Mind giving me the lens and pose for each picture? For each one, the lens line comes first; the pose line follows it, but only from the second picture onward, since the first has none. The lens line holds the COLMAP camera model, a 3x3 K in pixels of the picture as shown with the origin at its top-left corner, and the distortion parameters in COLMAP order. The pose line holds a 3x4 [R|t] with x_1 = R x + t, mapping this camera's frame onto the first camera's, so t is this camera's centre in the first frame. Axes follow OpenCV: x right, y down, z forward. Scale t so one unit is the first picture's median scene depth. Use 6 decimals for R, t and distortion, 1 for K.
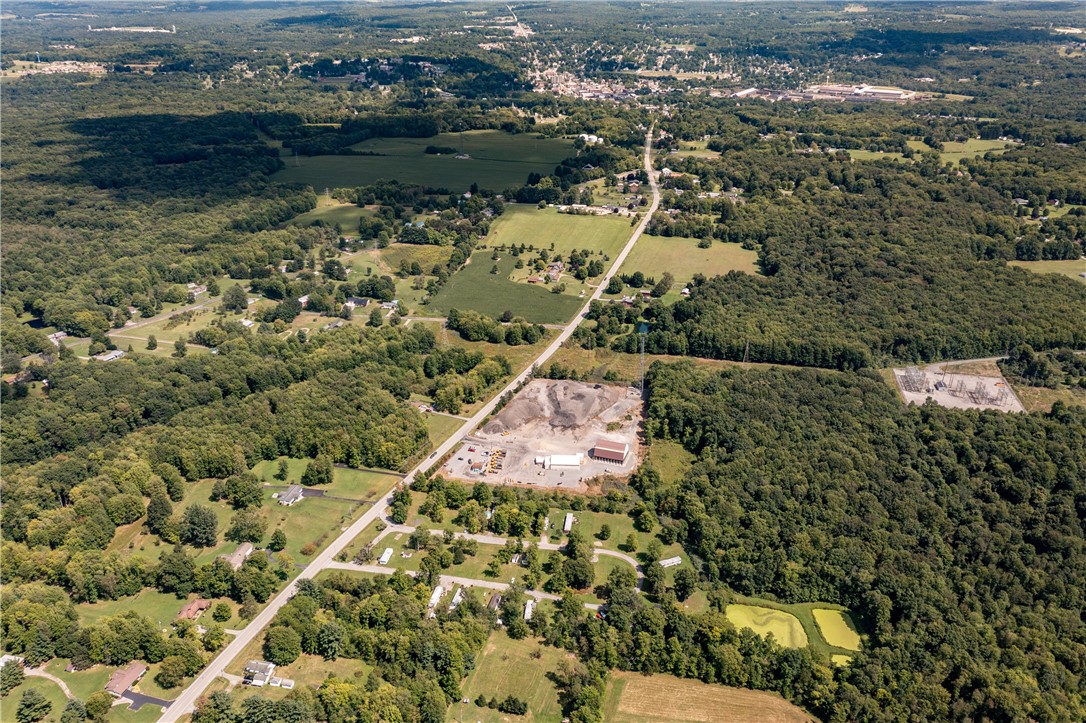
lens RADIAL K [[868.0, 0, 542.2], [0, 868.0, 365.7], [0, 0, 1]] dist [0.000344, 0.013951]
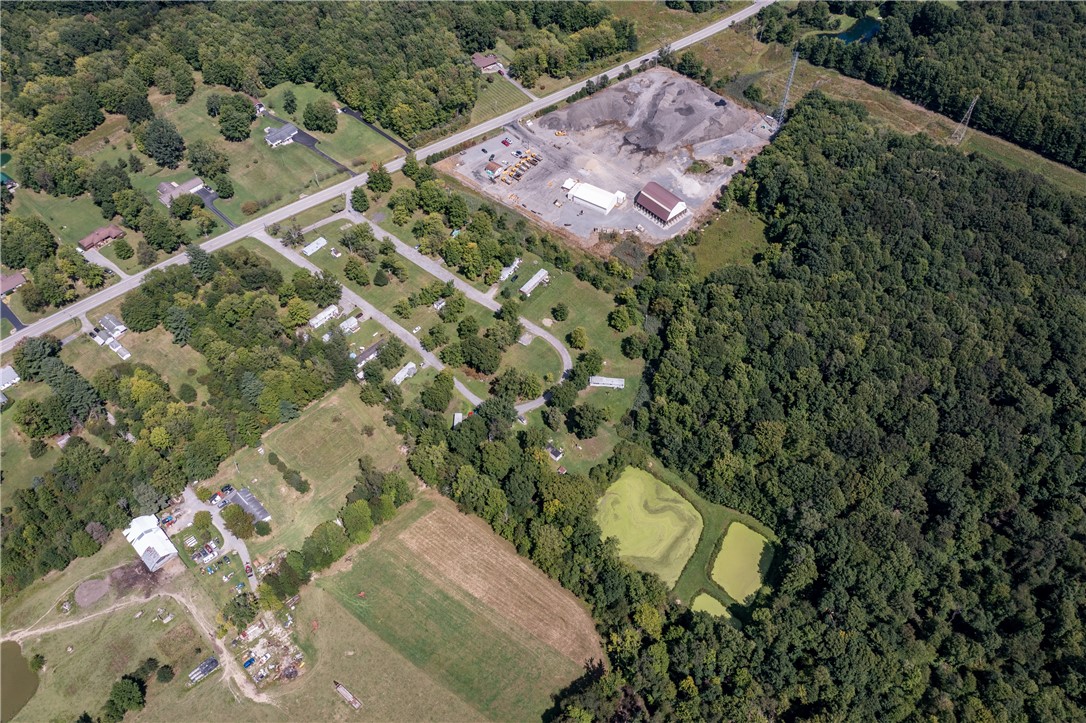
lens RADIAL K [[875.1, 0, 543.0], [0, 875.1, 361.5], [0, 0, 1]] dist [0.005841, 0.013863]
pose [[0.875590, 0.381039, -0.296904, 0.289366], [-0.217986, 0.860173, 0.461068, -0.118310], [0.431074, -0.338986, 0.836220, 0.310336]]
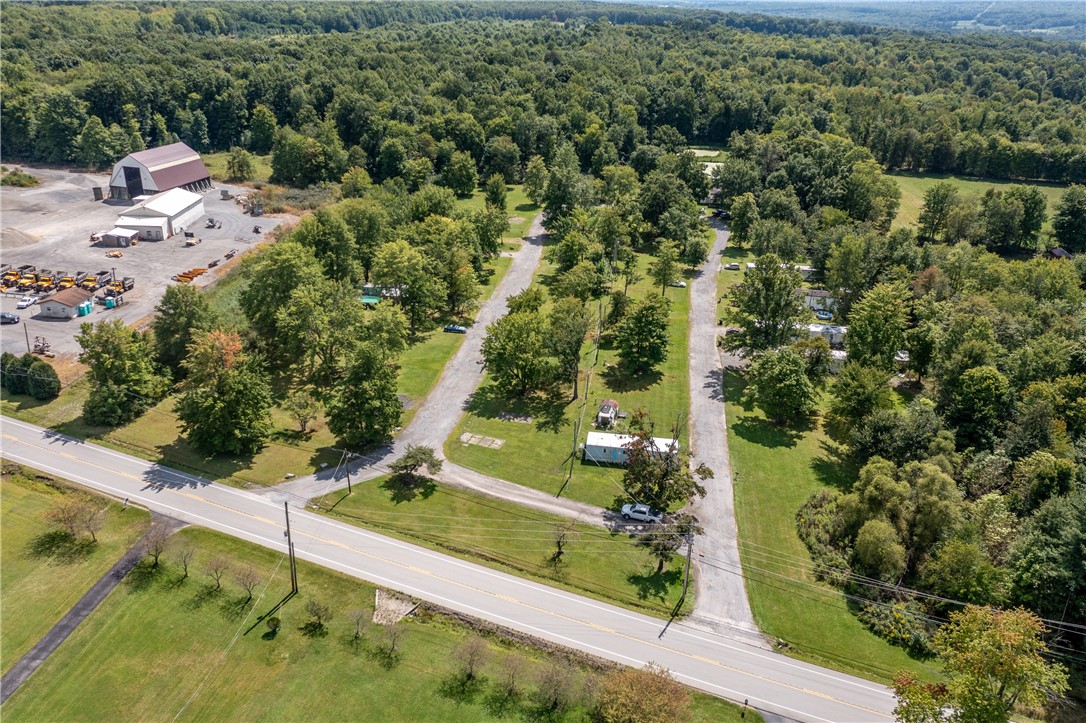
lens RADIAL K [[868.0, 0, 542.2], [0, 868.0, 365.7], [0, 0, 1]] dist [0.000344, 0.013951]
pose [[-0.042587, -0.408278, 0.911864, -0.347616], [0.402144, 0.828488, 0.389729, 0.093495], [-0.914586, 0.383298, 0.128904, 0.901845]]
